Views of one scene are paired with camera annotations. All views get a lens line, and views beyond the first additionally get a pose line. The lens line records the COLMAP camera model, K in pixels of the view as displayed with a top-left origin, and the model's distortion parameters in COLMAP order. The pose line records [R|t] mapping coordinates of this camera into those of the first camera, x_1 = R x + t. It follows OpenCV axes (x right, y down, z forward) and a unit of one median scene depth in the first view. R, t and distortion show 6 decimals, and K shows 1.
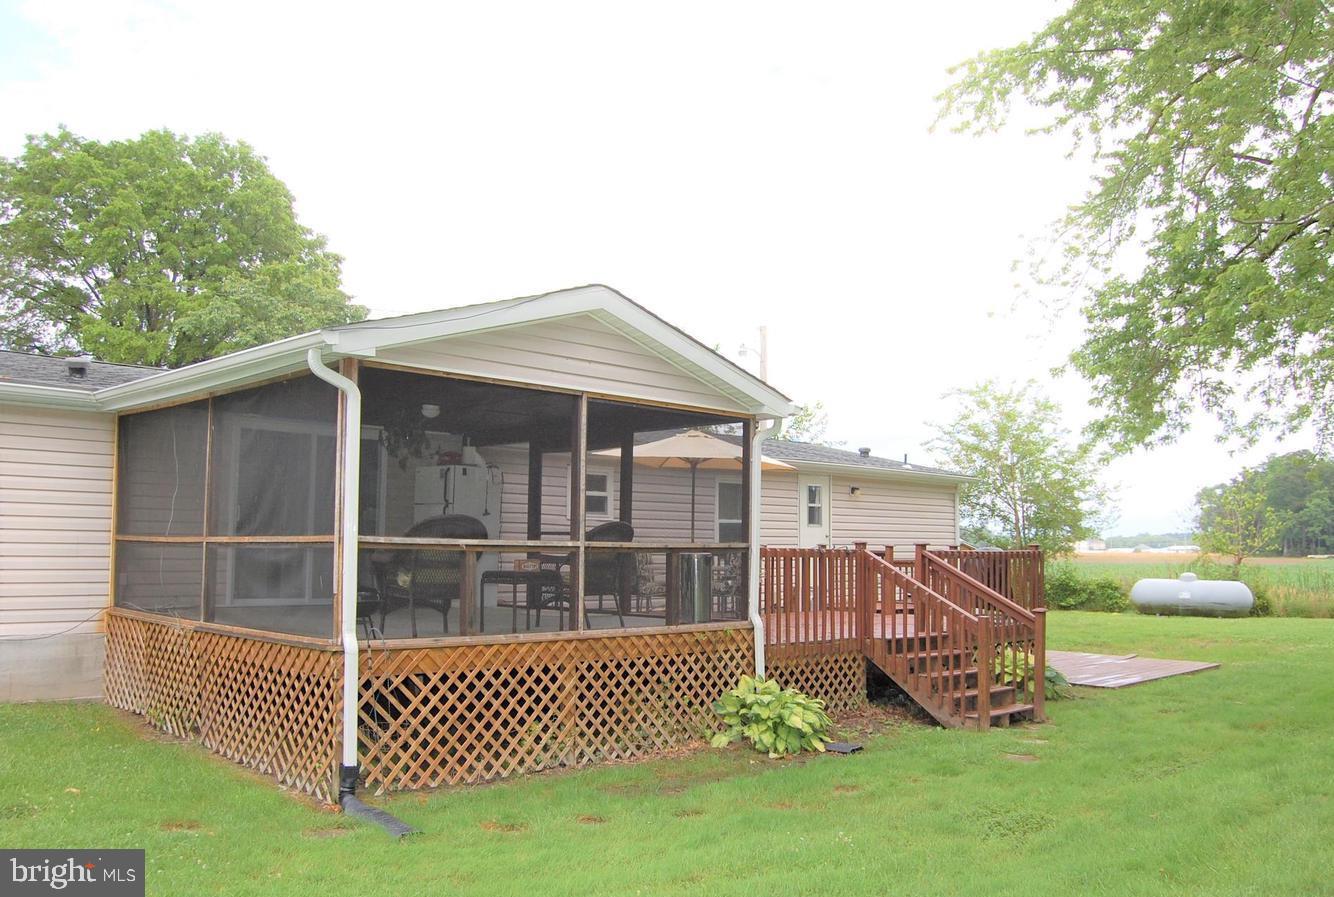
lens RADIAL K [[1190.0, 0, 729.2], [0, 1190.0, 452.5], [0, 0, 1]] dist [-0.068981, 0.013135]
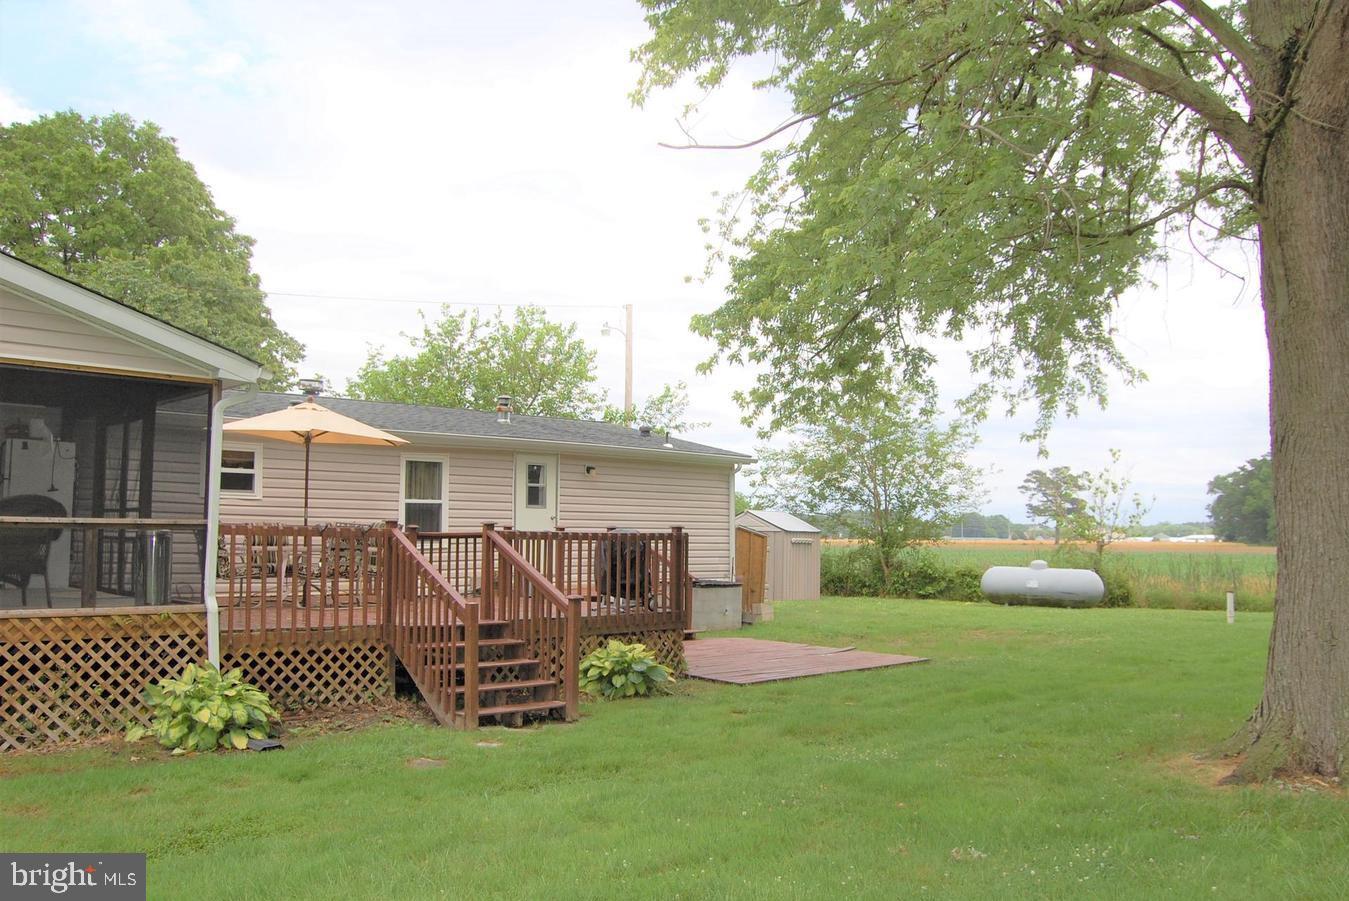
lens RADIAL K [[1203.3, 0, 672.6], [0, 1203.3, 449.4], [0, 0, 1]] dist [-0.068981, 0.013135]
pose [[0.999388, -0.000243, -0.034972, 0.320999], [0.000548, 0.999962, 0.008703, 0.011524], [0.034968, -0.008717, 0.999350, 0.077973]]
